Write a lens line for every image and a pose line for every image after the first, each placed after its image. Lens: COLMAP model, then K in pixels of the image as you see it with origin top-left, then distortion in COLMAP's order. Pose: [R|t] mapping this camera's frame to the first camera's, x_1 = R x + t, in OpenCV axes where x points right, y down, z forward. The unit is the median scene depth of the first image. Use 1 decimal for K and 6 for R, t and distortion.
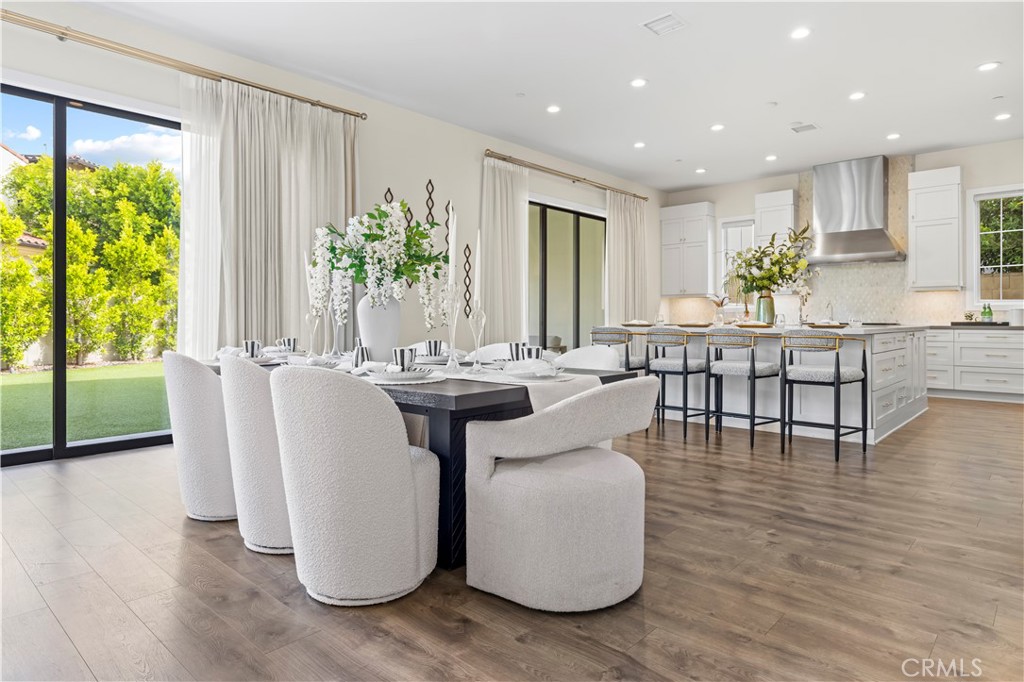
lens RADIAL K [[600.0, 0, 508.8], [0, 600.0, 322.6], [0, 0, 1]] dist [0.001551, 0.001365]
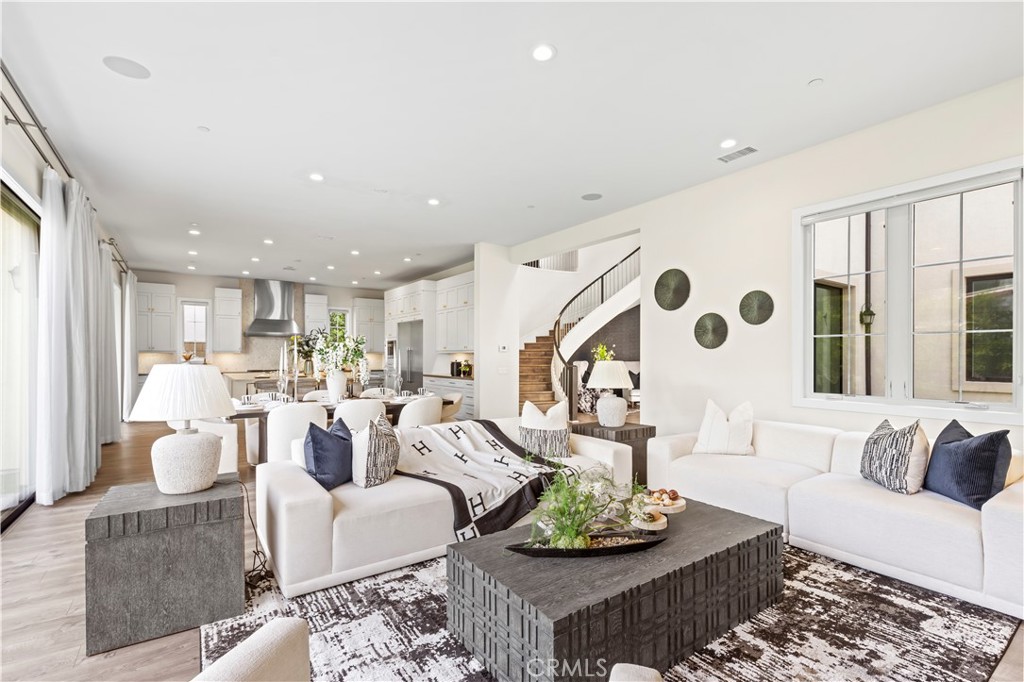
lens RADIAL K [[464.5, 0, 514.2], [0, 464.5, 358.5], [0, 0, 1]] dist [0.001134, -0.001096]
pose [[0.205850, -0.003180, 0.978578, -0.709107], [0.003602, 0.999990, 0.002492, -0.037451], [-0.978577, 0.003011, 0.205860, 0.002048]]
